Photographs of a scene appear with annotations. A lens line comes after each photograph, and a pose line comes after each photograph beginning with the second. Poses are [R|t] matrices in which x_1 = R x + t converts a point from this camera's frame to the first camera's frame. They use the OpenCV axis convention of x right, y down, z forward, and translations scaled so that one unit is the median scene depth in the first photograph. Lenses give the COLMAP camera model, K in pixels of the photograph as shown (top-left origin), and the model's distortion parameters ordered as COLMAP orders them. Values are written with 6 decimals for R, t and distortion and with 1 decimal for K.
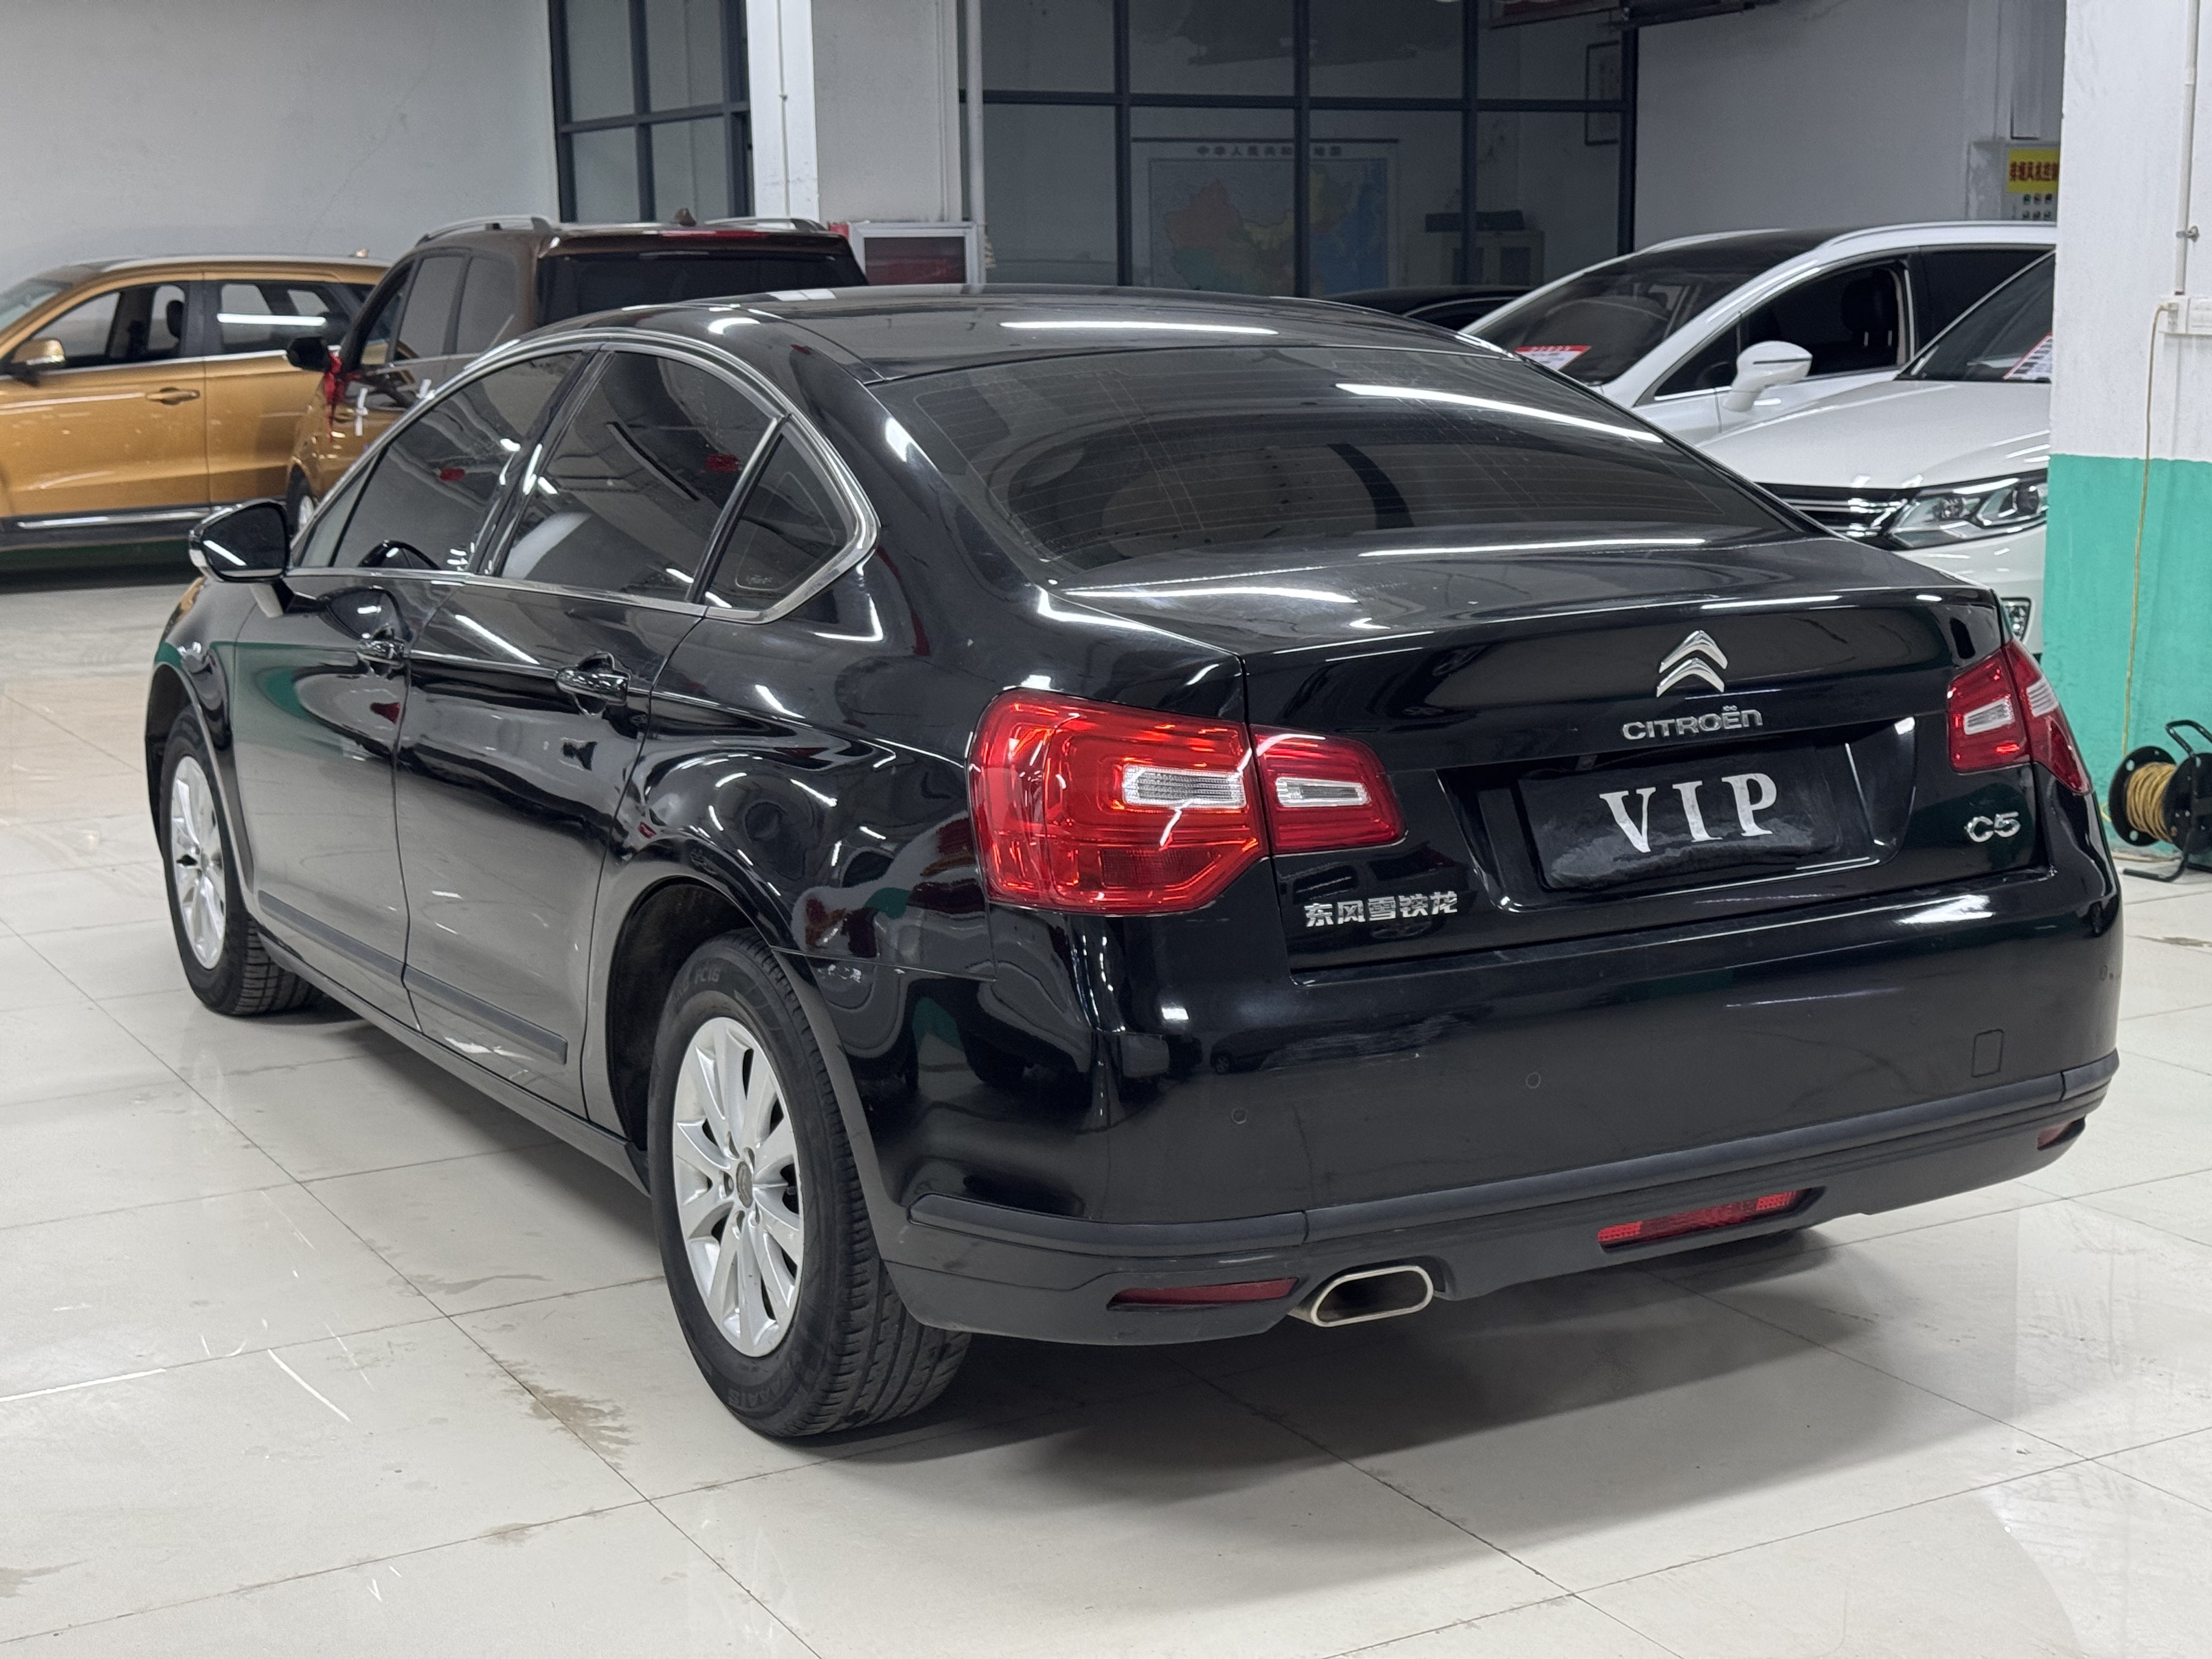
lens RADIAL K [[3047.2, 0, 1106.0], [0, 3047.2, 829.5], [0, 0, 1]] dist [0.176339, -0.362719]
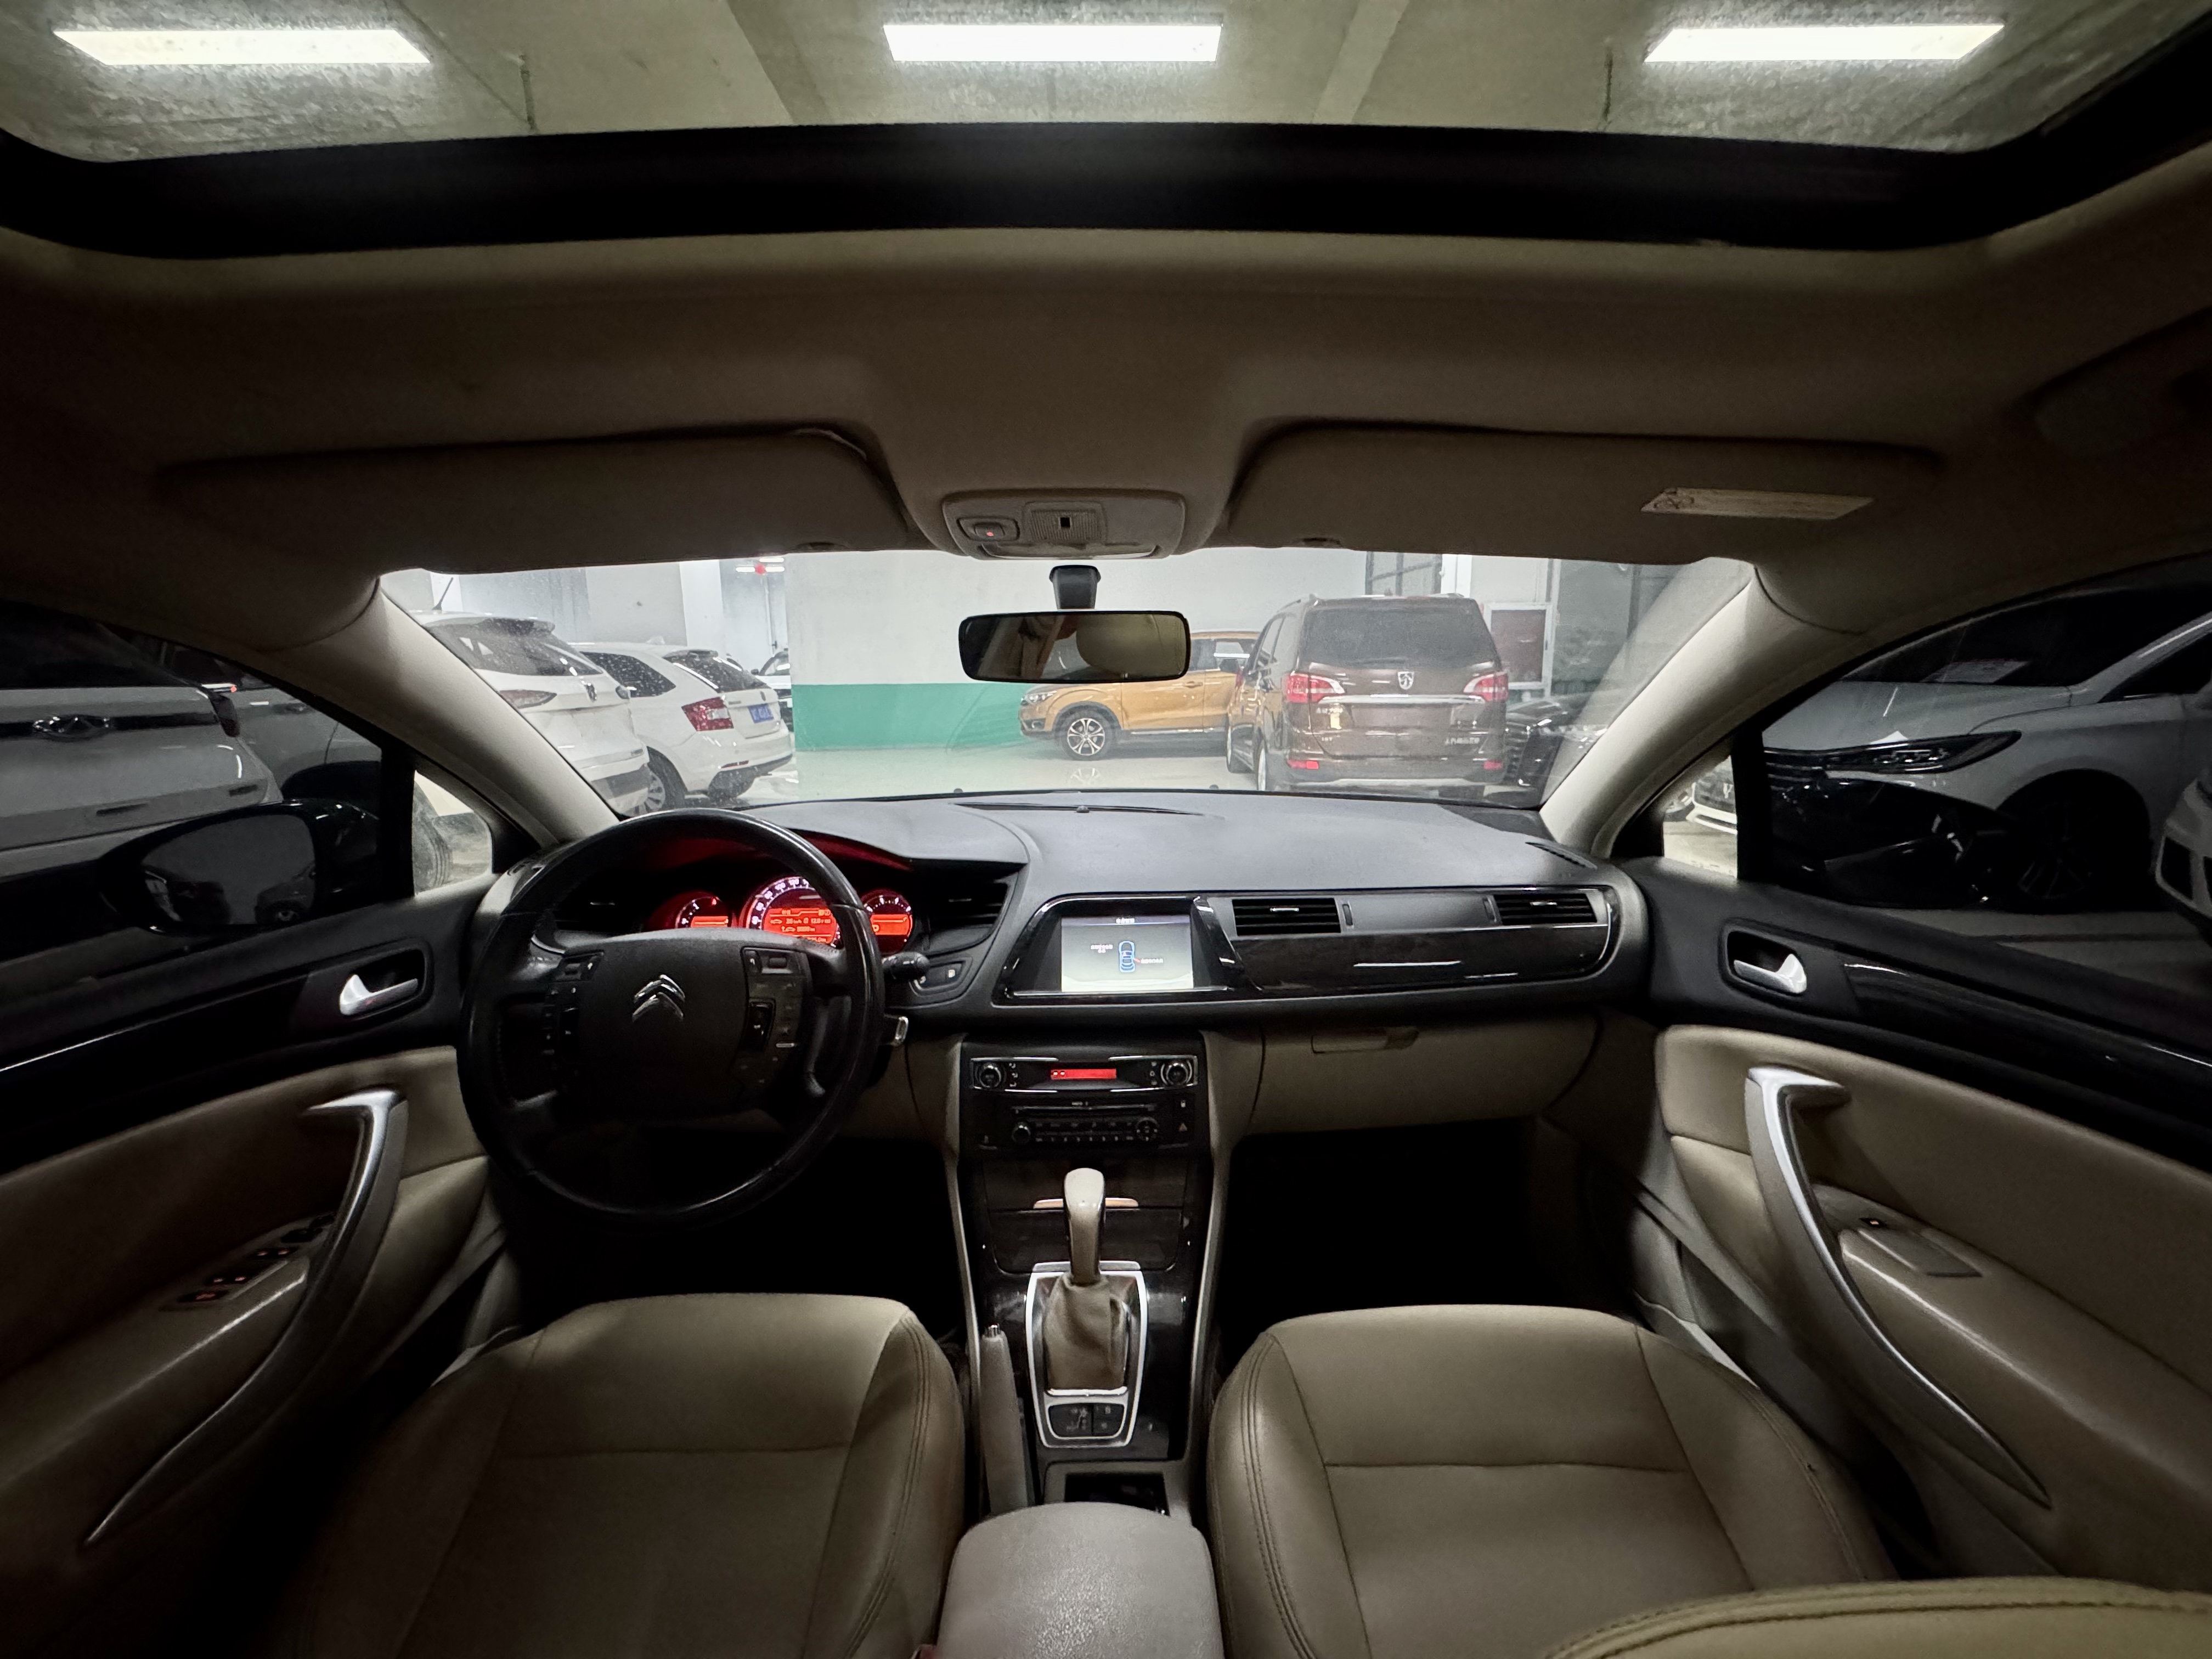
lens RADIAL K [[876.6, 0, 1106.0], [0, 876.6, 829.5], [0, 0, 1]] dist [-0.000838, 0.000015]
pose [[0.879611, 0.093797, -0.466355, -0.077041], [-0.085093, 0.995580, 0.039743, -0.197936], [0.468022, 0.004725, 0.883704, 1.494292]]
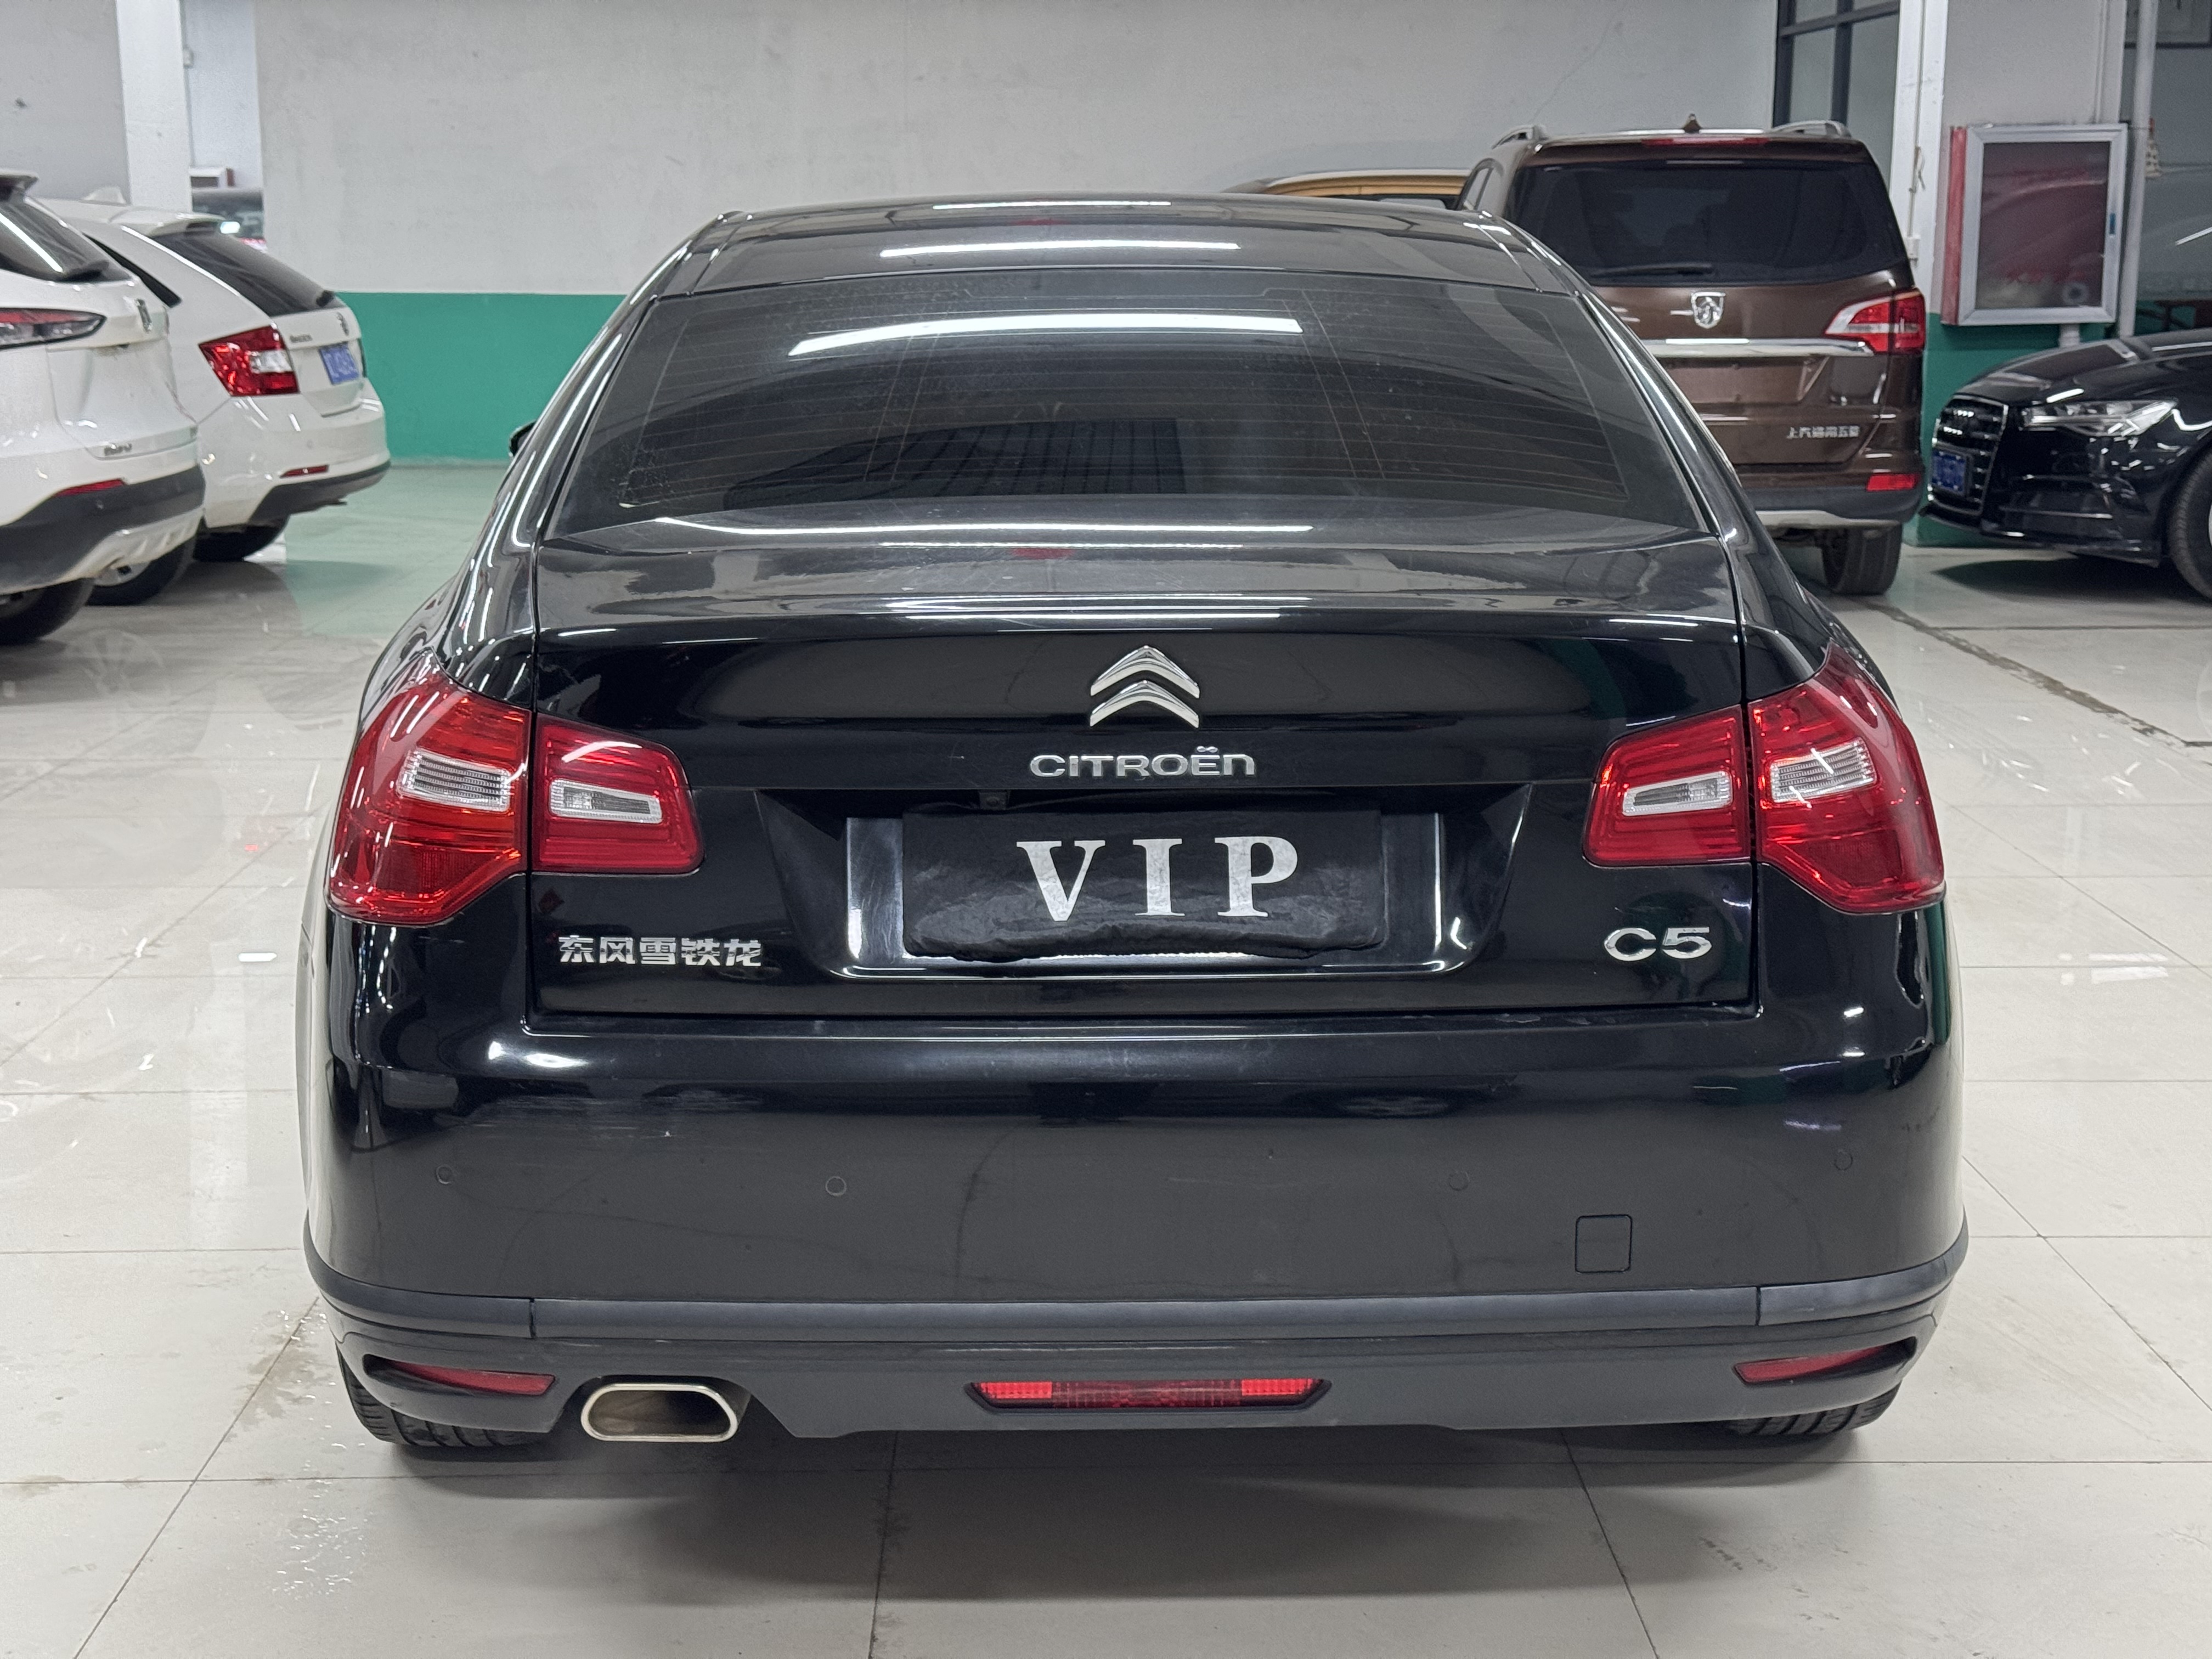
lens RADIAL K [[3047.2, 0, 1106.0], [0, 3047.2, 829.5], [0, 0, 1]] dist [0.176339, -0.362719]
pose [[0.883567, 0.106635, -0.456002, 0.536261], [-0.094363, 0.994298, 0.049672, -0.055447], [0.458699, -0.000859, 0.888591, 0.305930]]
